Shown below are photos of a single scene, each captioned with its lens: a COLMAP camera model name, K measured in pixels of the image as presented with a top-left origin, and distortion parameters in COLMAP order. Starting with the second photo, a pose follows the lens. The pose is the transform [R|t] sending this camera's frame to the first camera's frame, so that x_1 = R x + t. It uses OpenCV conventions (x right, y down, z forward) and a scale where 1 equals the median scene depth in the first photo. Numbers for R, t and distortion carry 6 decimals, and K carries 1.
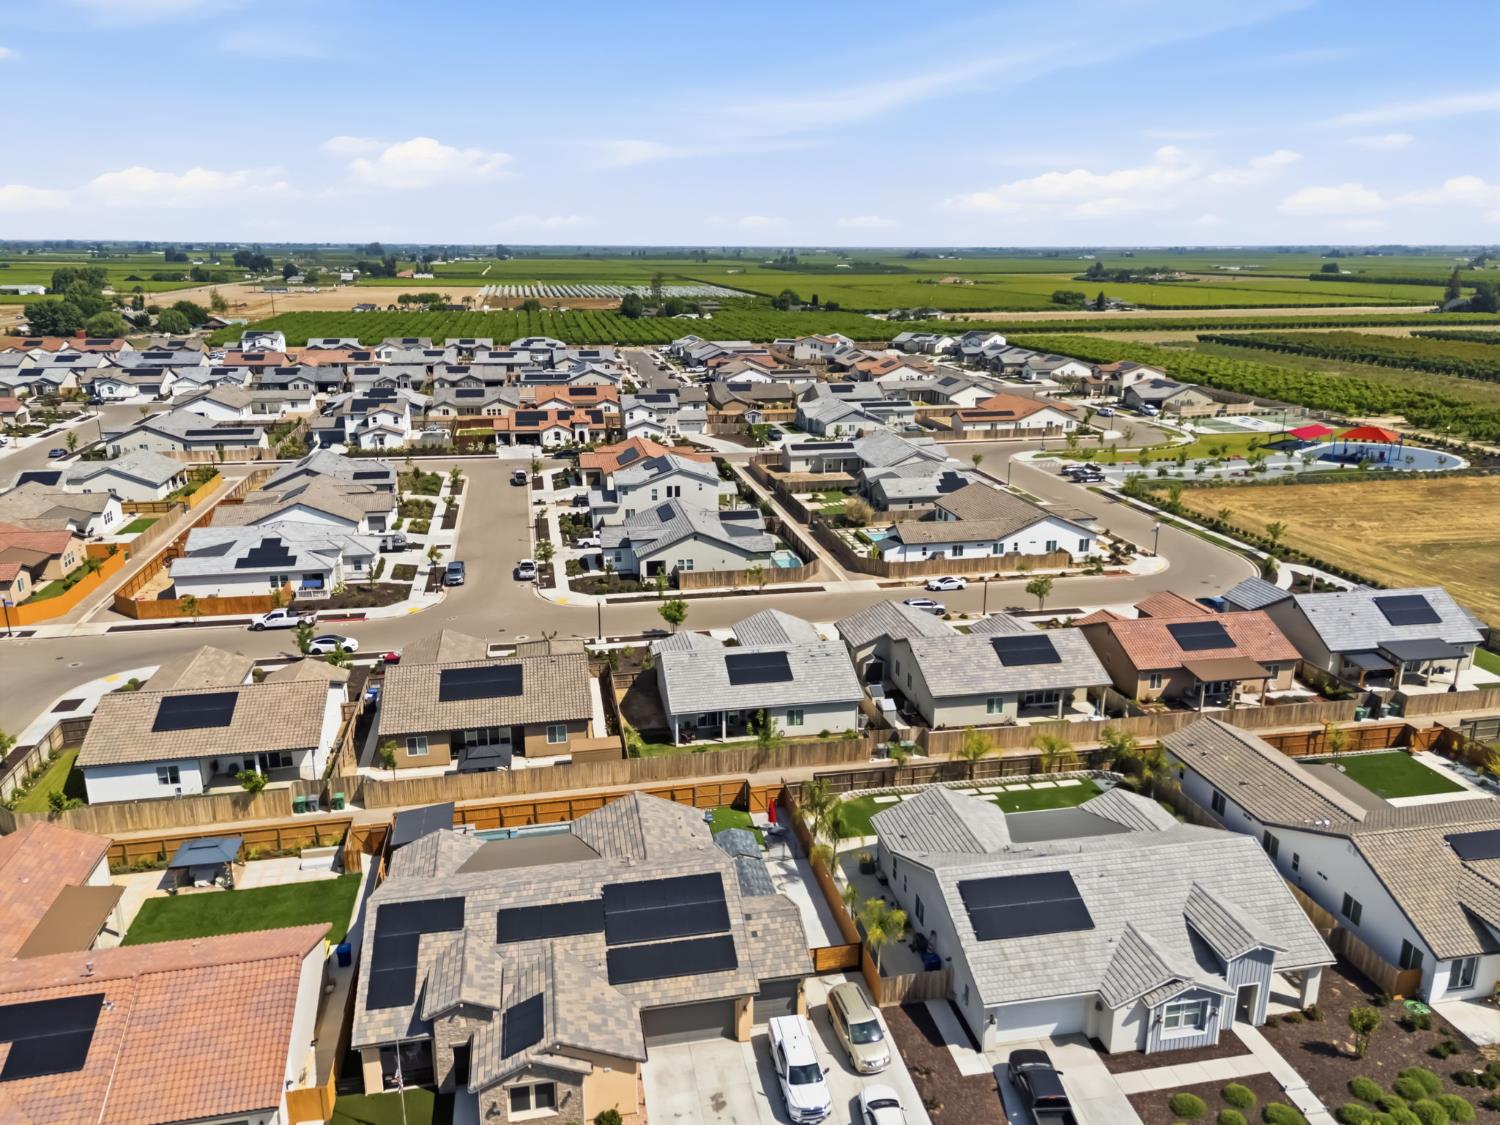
lens RADIAL K [[1100.8, 0, 752.5], [0, 1100.8, 567.9], [0, 0, 1]] dist [0.074385, -0.069486]
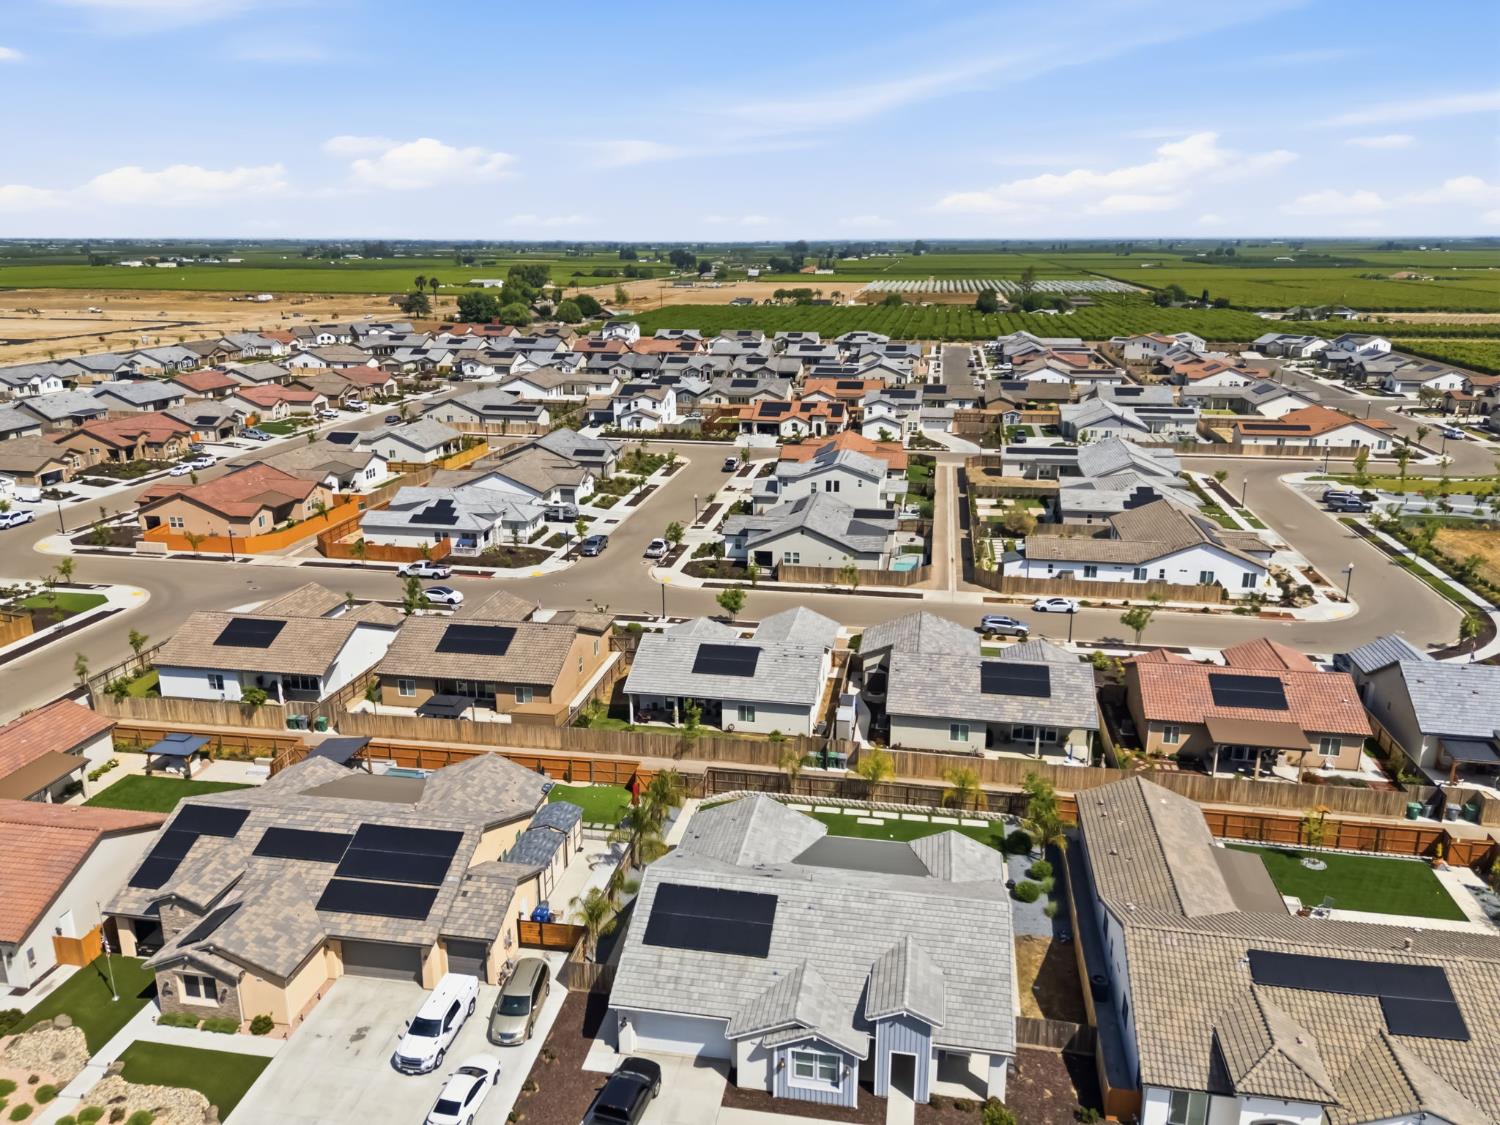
lens RADIAL K [[1100.8, 0, 752.5], [0, 1100.8, 567.9], [0, 0, 1]] dist [0.074385, -0.069486]
pose [[0.931907, 0.098768, -0.348991, 0.253877], [-0.097411, 0.995012, 0.021483, -0.011510], [0.349372, 0.013975, 0.936880, 0.043675]]
